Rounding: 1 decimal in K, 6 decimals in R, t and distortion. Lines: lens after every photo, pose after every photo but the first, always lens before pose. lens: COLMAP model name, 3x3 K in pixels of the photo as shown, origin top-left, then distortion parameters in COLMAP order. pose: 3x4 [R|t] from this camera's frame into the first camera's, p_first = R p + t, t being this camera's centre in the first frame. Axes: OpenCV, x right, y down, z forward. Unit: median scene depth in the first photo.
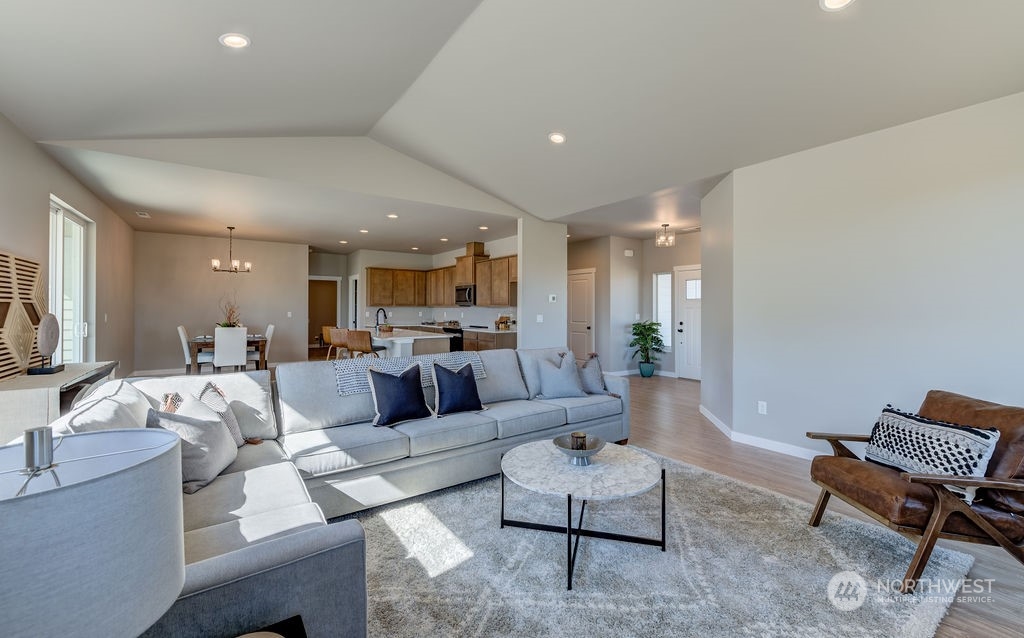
lens RADIAL K [[422.0, 0, 512.7], [0, 422.0, 304.7], [0, 0, 1]] dist [0.000835, -0.000012]
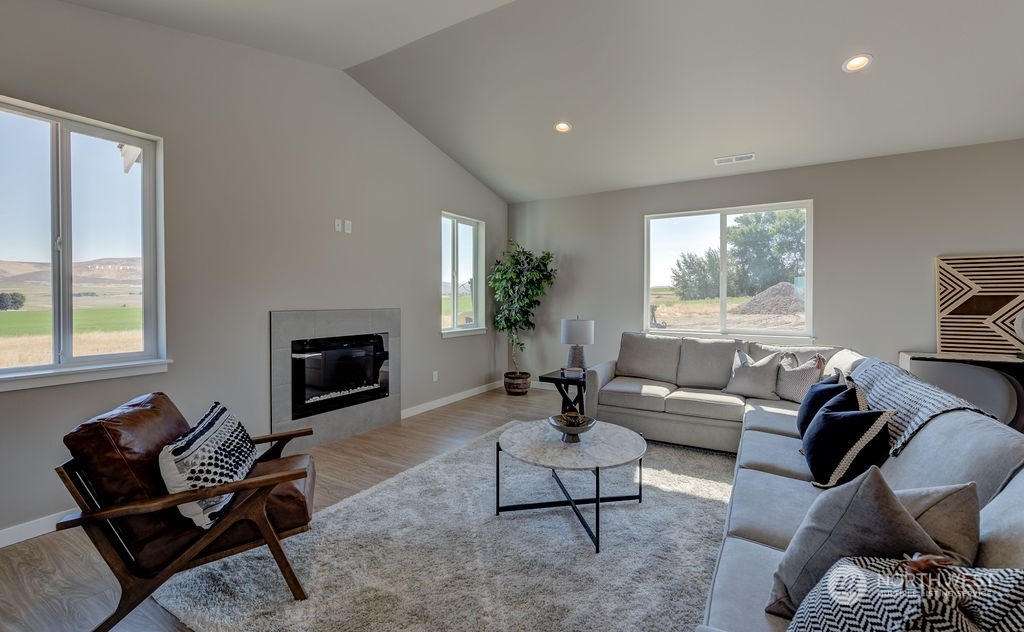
lens RADIAL K [[424.6, 0, 539.0], [0, 424.6, 303.3], [0, 0, 1]] dist [0.002681, 0.000262]
pose [[-0.897088, -0.000860, -0.441850, 0.208767], [-0.001619, 0.999998, 0.001341, 0.006948], [0.441848, 0.001919, -0.897088, 0.567152]]
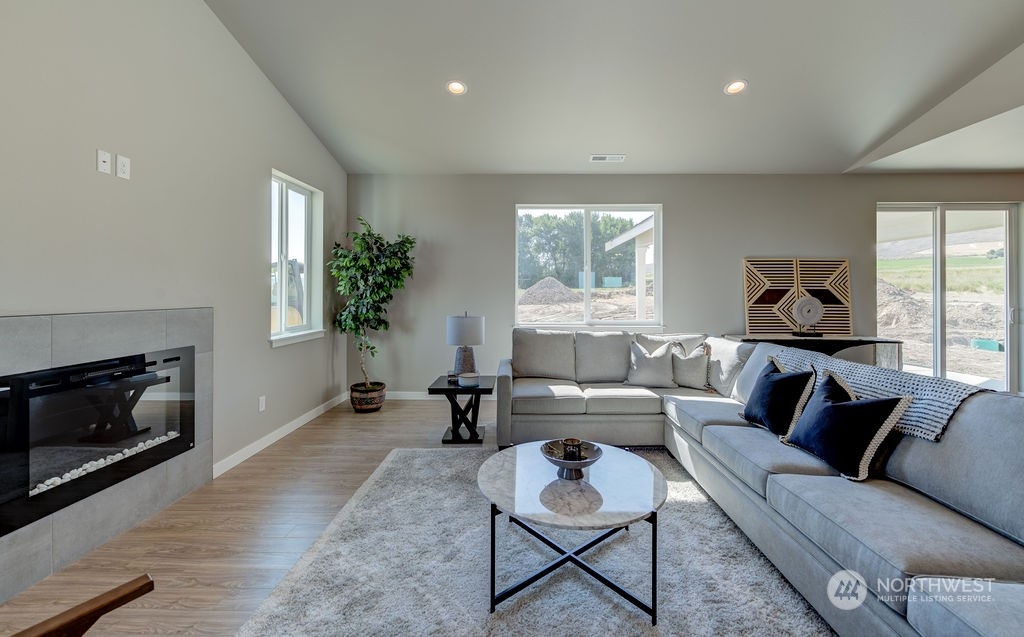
lens RADIAL K [[410.2, 0, 521.9], [0, 410.2, 289.5], [0, 0, 1]] dist [-0.001530, -0.000393]
pose [[-0.576521, -0.009217, -0.817030, 0.257408], [0.003004, 0.999906, -0.013399, 0.005398], [0.817077, -0.010179, -0.576439, 0.407807]]
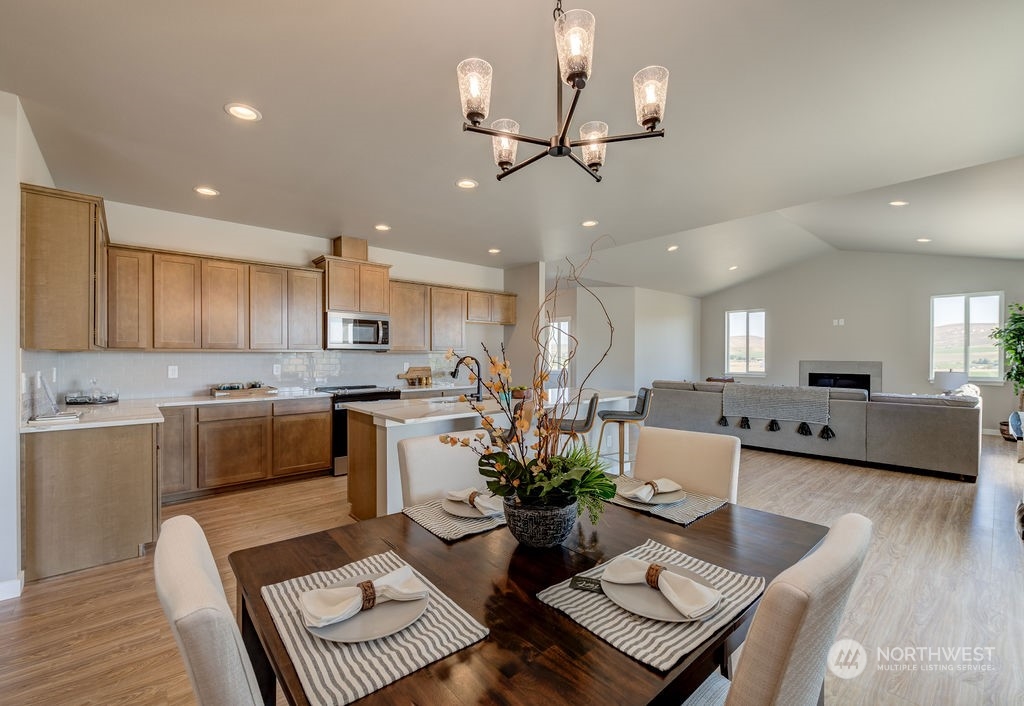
lens RADIAL K [[433.3, 0, 512.0], [0, 433.3, 353.0], [0, 0, 1]] dist [0.000288, -0.000033]
pose [[-0.118563, 0.000431, 0.992946, -0.775702], [-0.009684, 0.999952, -0.001590, 0.004638], [-0.992899, -0.009804, -0.118553, 0.957650]]
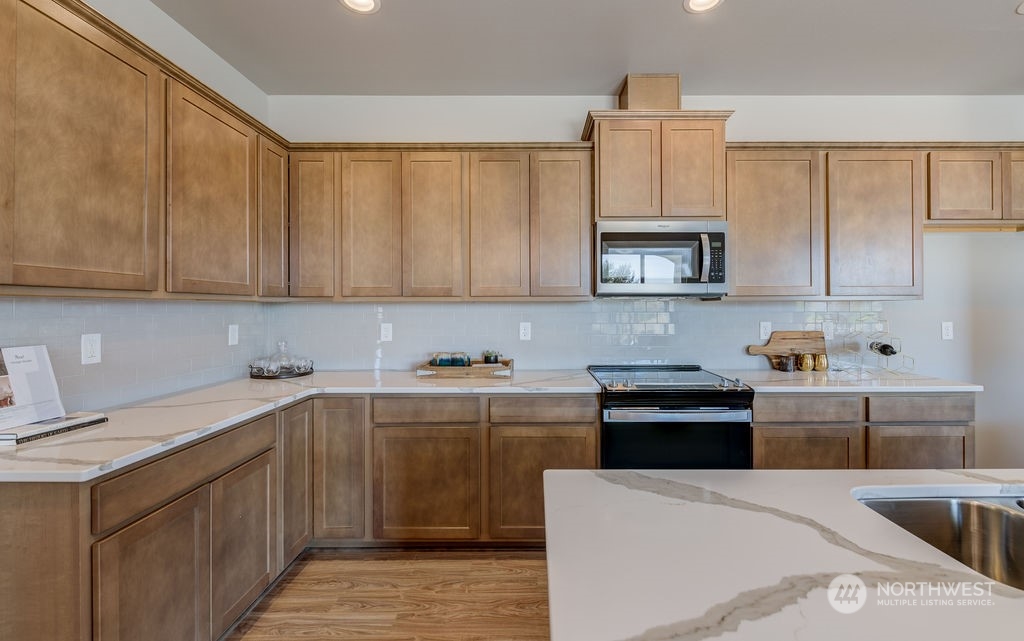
lens RADIAL K [[425.3, 0, 533.4], [0, 425.3, 305.3], [0, 0, 1]] dist [0.001251, -0.000618]
pose [[0.567792, -0.001258, 0.823171, -0.425119], [-0.002221, 0.999993, 0.003060, 0.007406], [-0.823169, -0.003566, 0.567785, 1.006578]]
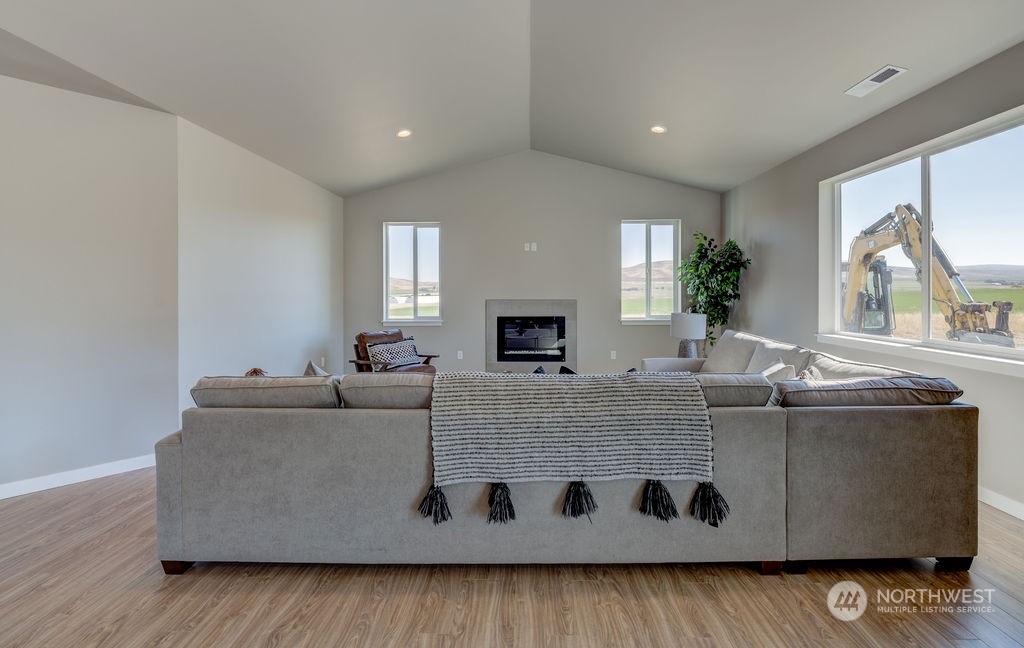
lens RADIAL K [[414.2, 0, 520.8], [0, 414.2, 291.9], [0, 0, 1]] dist [-0.000302, 0.000001]
pose [[-0.813247, -0.001500, 0.581917, -0.231963], [-0.005183, 0.999976, -0.004667, 0.004834], [-0.581896, -0.006811, -0.813235, 0.653983]]
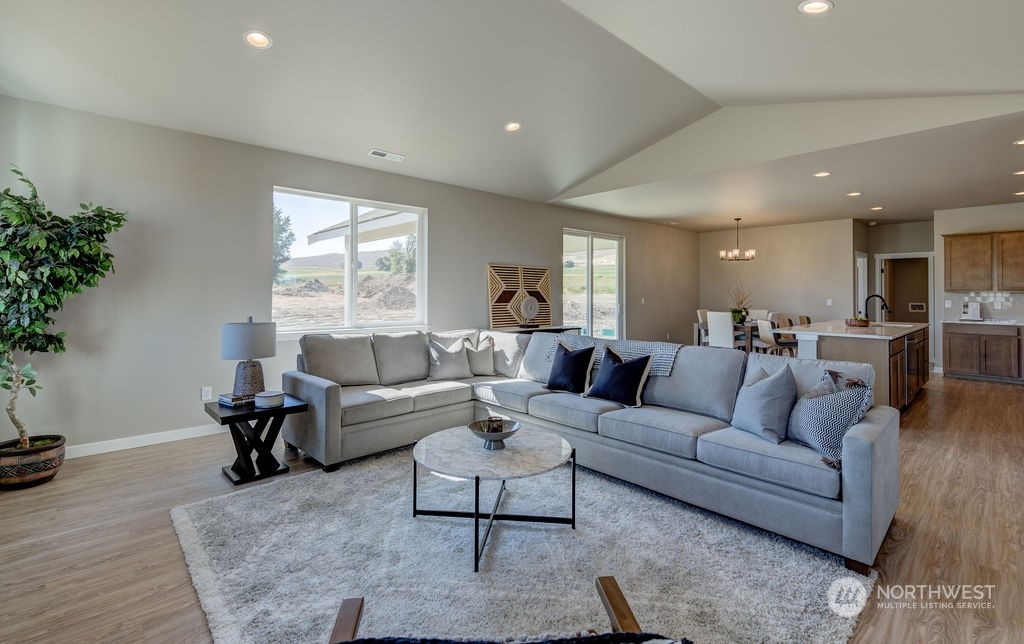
lens RADIAL K [[458.3, 0, 515.3], [0, 458.3, 287.0], [0, 0, 1]] dist [-0.000187, -0.000281]
pose [[0.139657, -0.016974, -0.990054, 0.361985], [0.004507, 0.999854, -0.016506, 0.005011], [0.990190, -0.002157, 0.139713, 0.263397]]
